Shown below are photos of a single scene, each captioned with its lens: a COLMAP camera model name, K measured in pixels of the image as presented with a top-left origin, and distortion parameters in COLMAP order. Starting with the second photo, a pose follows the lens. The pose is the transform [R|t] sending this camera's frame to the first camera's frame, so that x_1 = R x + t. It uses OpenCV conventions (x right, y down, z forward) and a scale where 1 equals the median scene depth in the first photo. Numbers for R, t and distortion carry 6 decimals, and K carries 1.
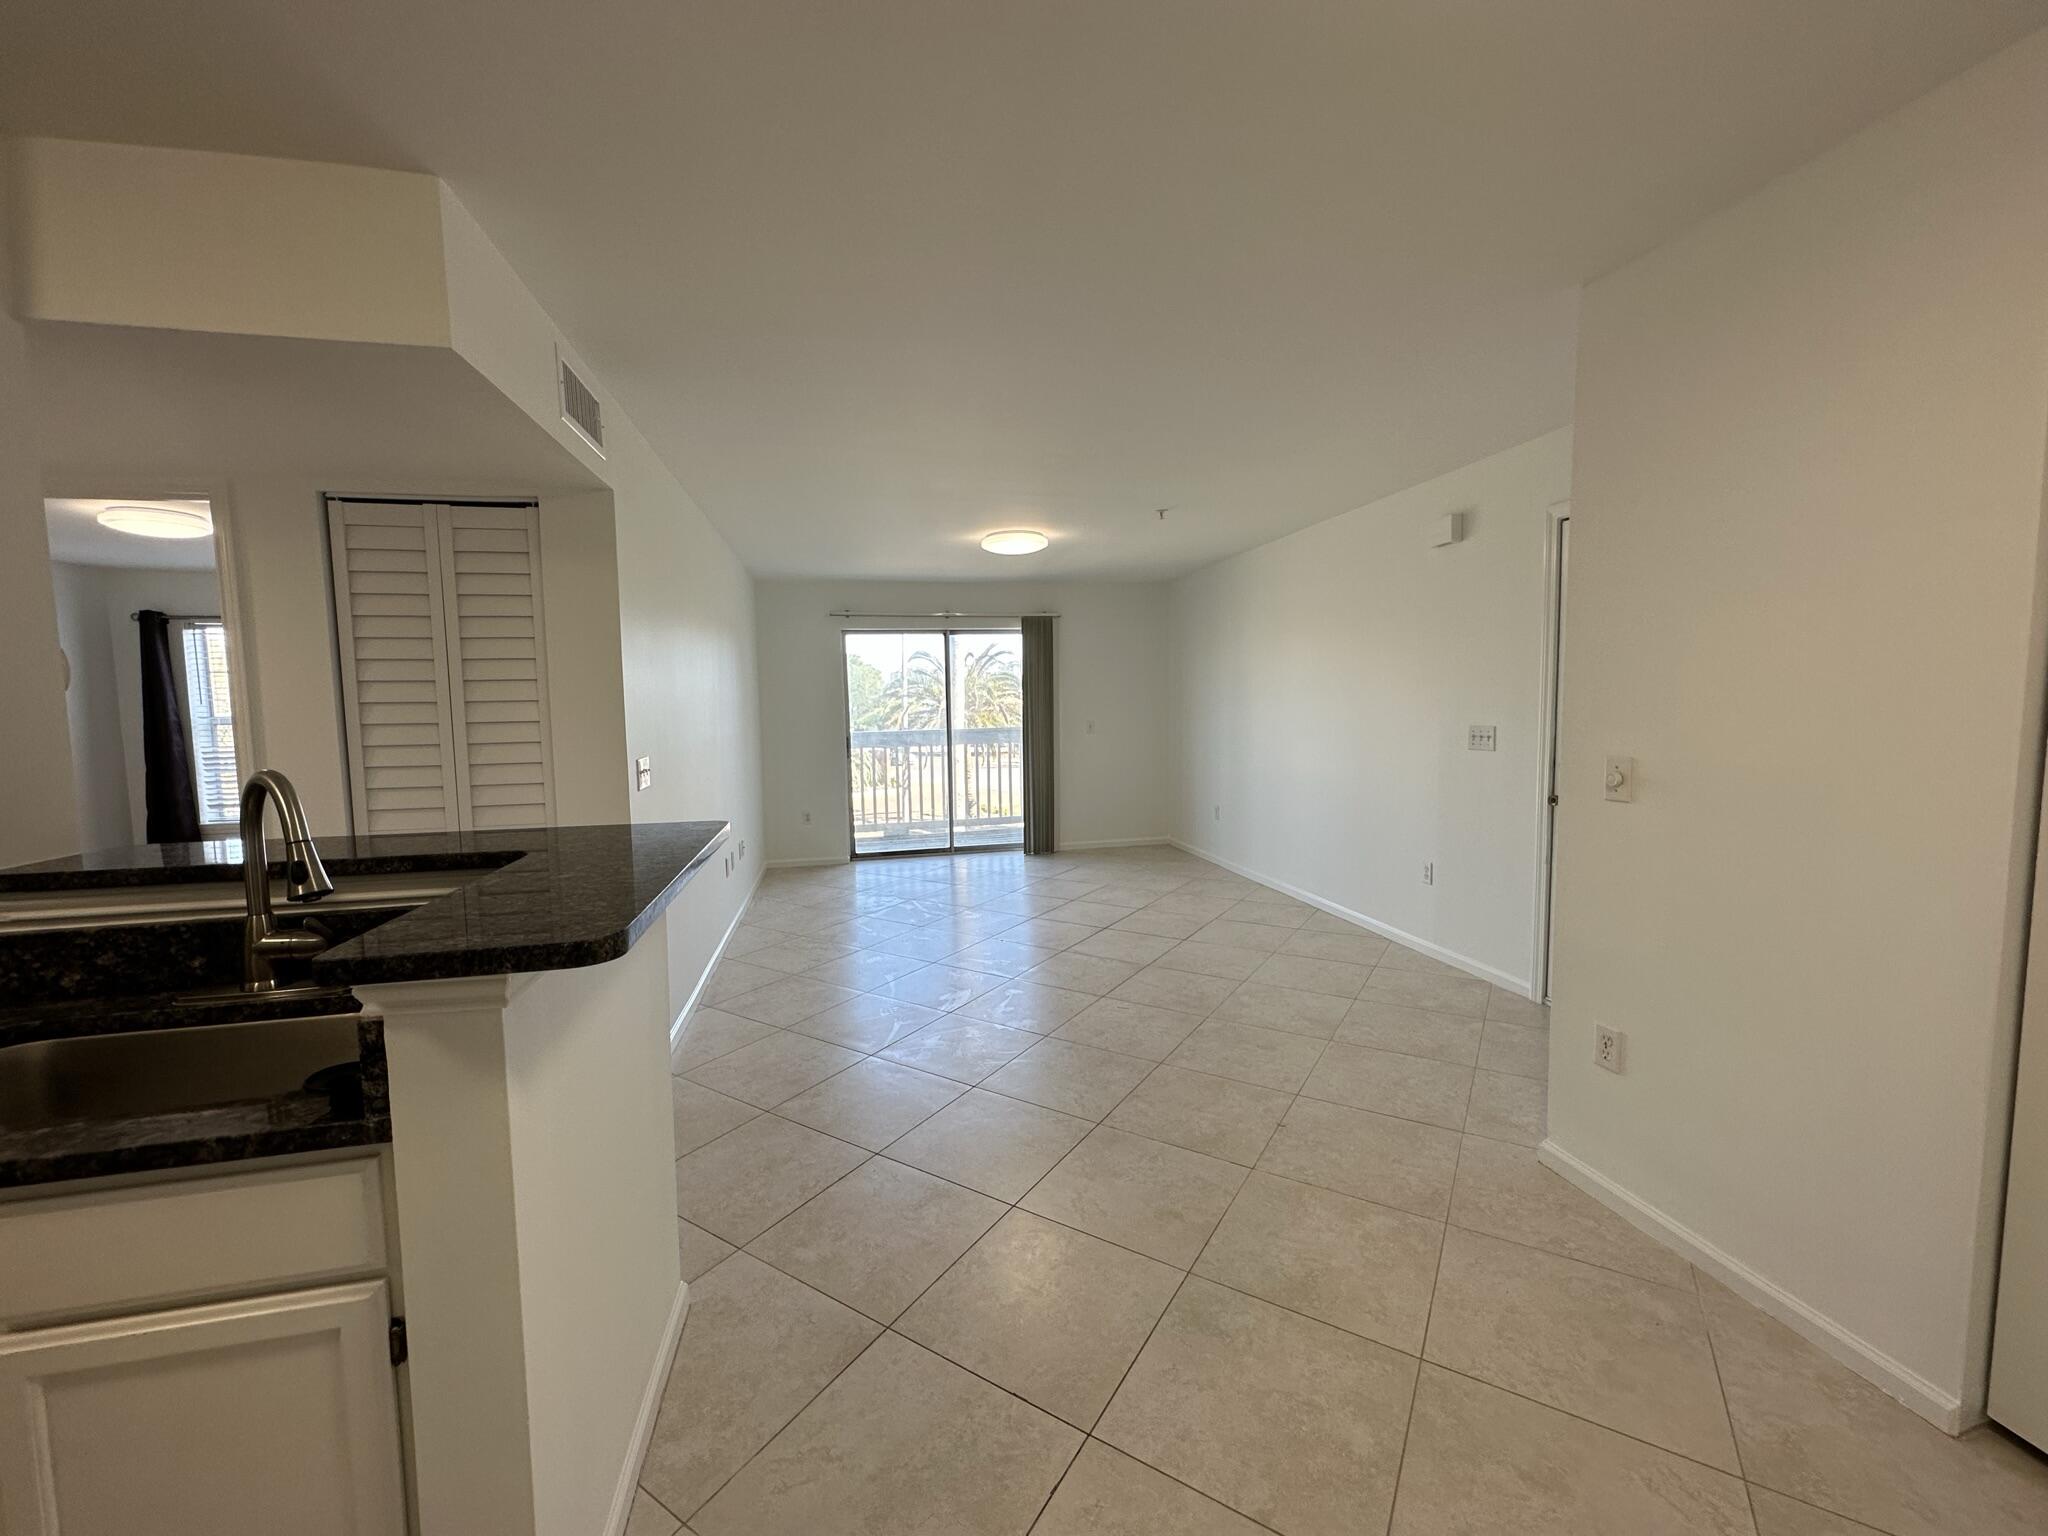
lens RADIAL K [[809.7, 0, 1024.0], [0, 809.7, 768.0], [0, 0, 1]] dist [-0.001383, -0.000308]
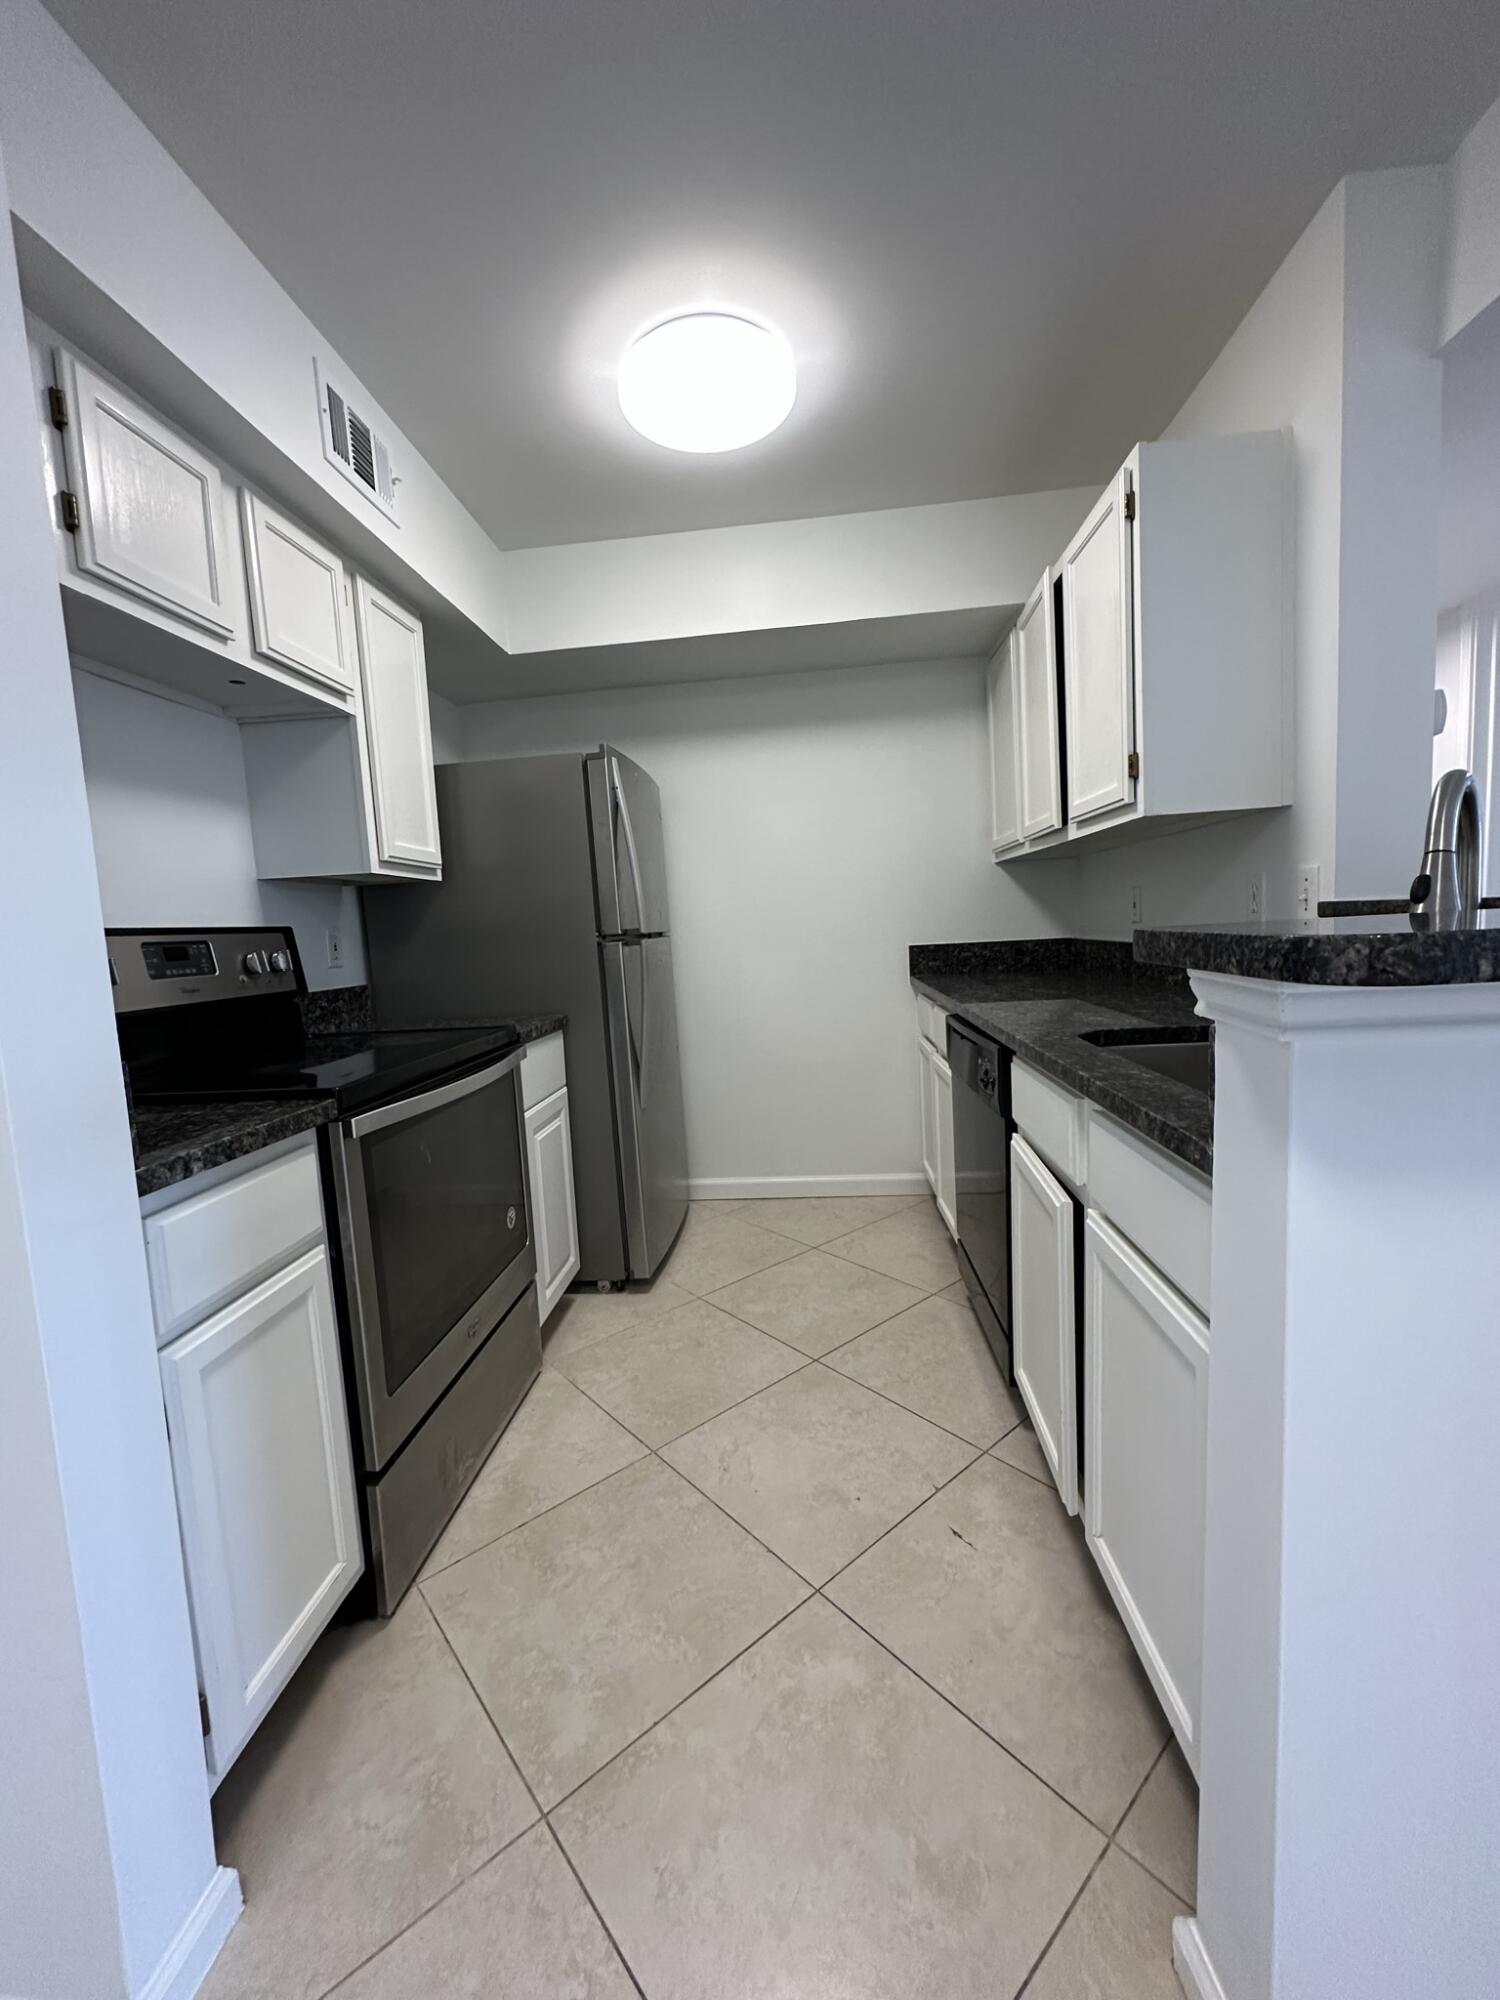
lens RADIAL K [[790.8, 0, 750.0], [0, 790.8, 1000.0], [0, 0, 1]] dist [-0.001383, -0.000308]
pose [[-0.290351, 0.127738, -0.948356, 0.010285], [-0.020671, 0.989982, 0.139673, 0.027530], [0.956697, 0.060158, -0.284802, 0.114838]]
